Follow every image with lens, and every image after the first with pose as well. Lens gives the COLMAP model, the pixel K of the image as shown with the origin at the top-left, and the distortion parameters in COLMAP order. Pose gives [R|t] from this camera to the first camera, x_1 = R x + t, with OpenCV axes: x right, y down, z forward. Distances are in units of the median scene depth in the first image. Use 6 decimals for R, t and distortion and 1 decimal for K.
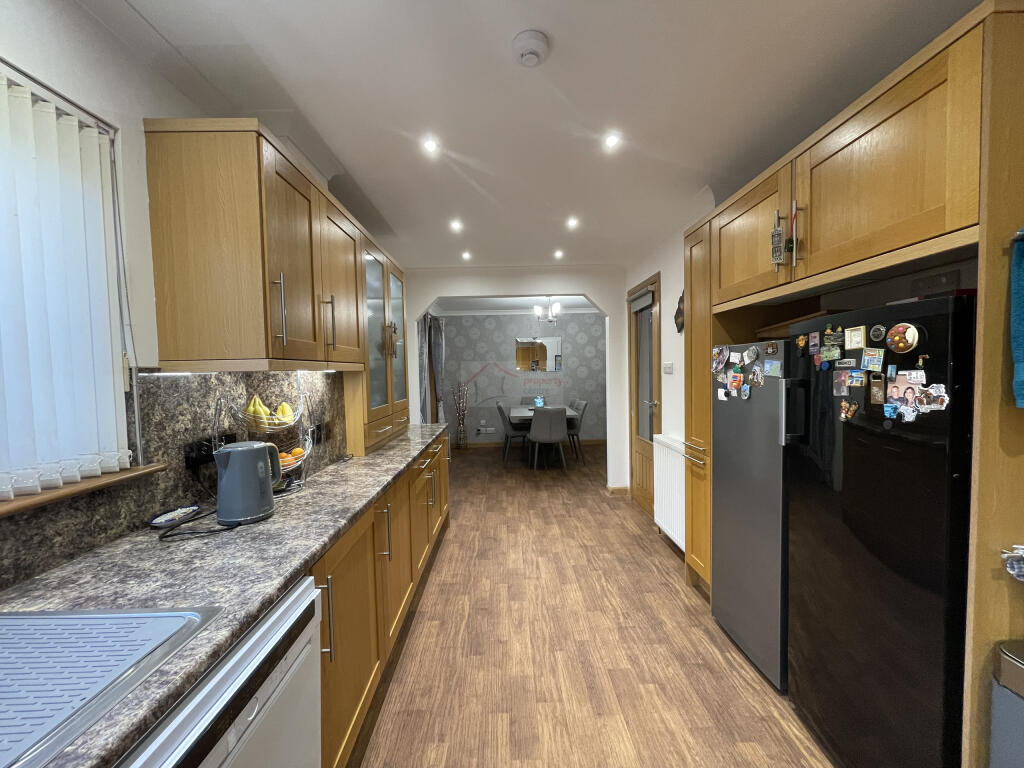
lens RADIAL K [[412.9, 0, 510.8], [0, 412.9, 389.4], [0, 0, 1]] dist [-0.001584, -0.000117]
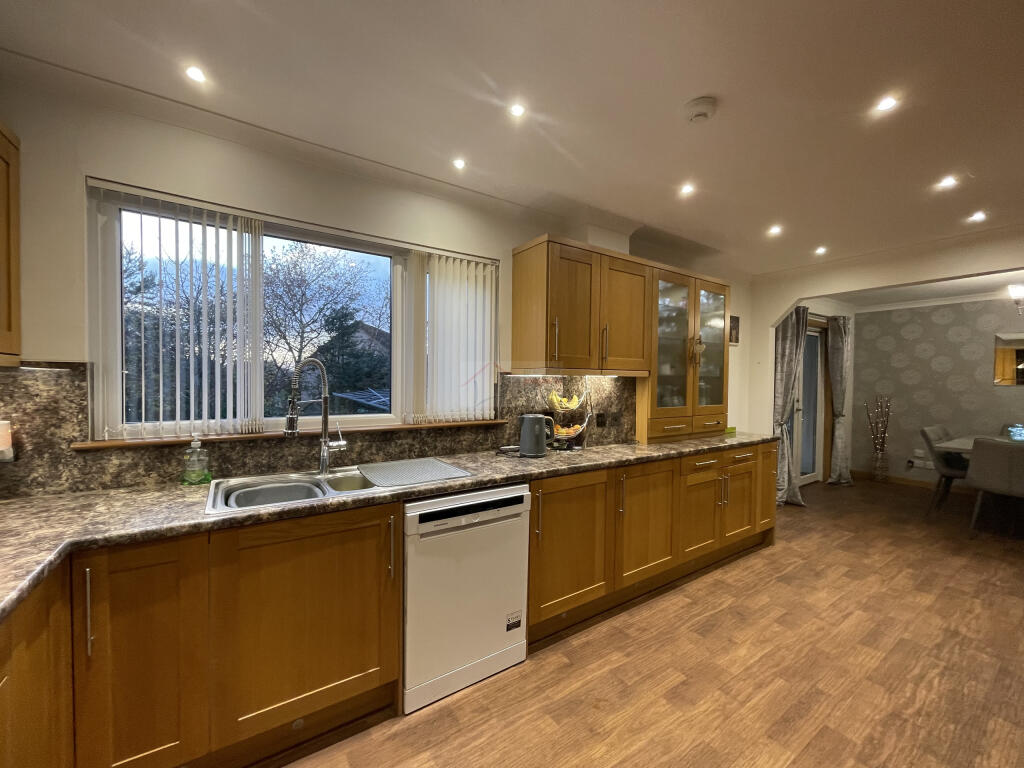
lens RADIAL K [[412.9, 0, 510.1], [0, 412.9, 388.4], [0, 0, 1]] dist [-0.001584, -0.000117]
pose [[0.544970, 0.043658, -0.837318, 0.666402], [-0.059389, 0.998145, 0.013390, -0.001452], [0.836349, 0.042431, 0.546552, -0.070834]]
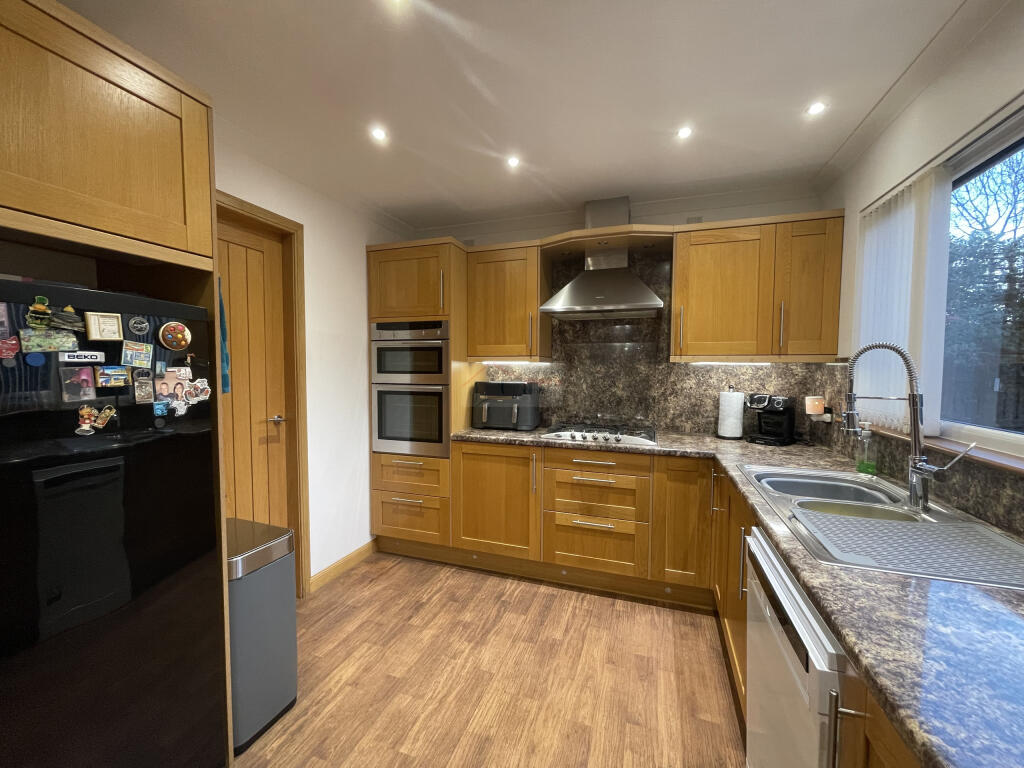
lens RADIAL K [[412.9, 0, 509.4], [0, 412.9, 389.4], [0, 0, 1]] dist [-0.001584, -0.000117]
pose [[-0.937970, 0.000257, 0.346716, -0.141317], [0.031969, 0.995804, 0.085749, -0.036077], [-0.345239, 0.091514, -0.934042, 1.164835]]
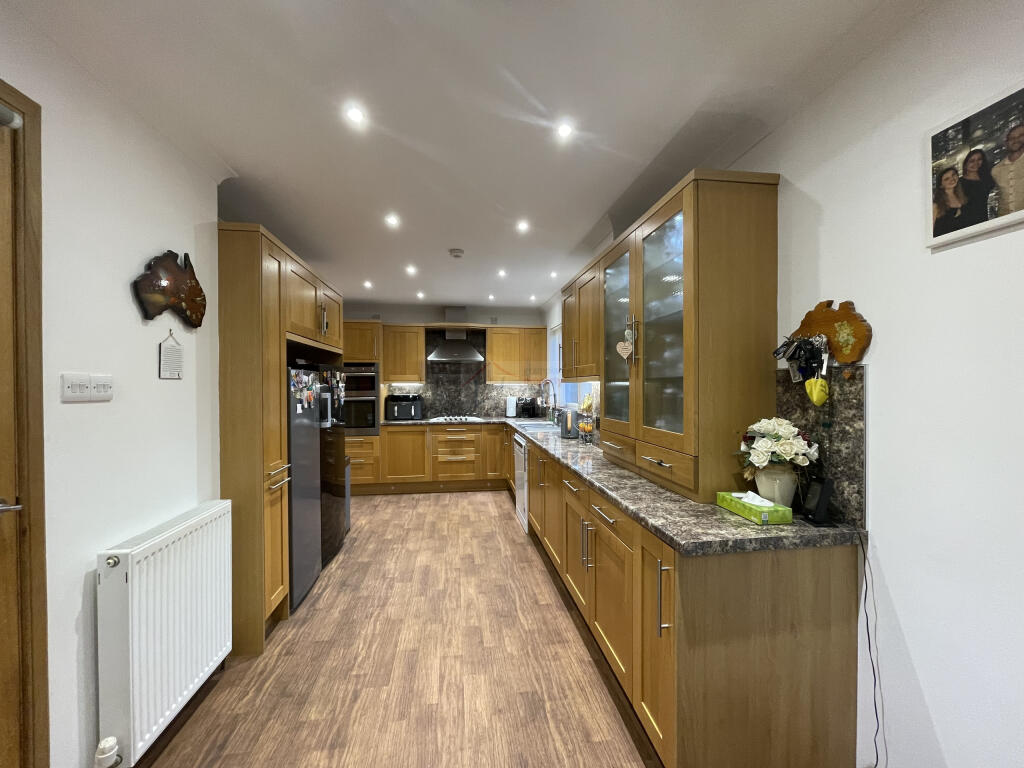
lens RADIAL K [[412.9, 0, 508.8], [0, 412.9, 386.3], [0, 0, 1]] dist [-0.001584, -0.000117]
pose [[-0.993120, 0.025938, -0.114189, 0.037954], [0.020459, 0.998594, 0.048900, -0.130945], [0.115297, 0.046227, -0.992255, 2.950855]]
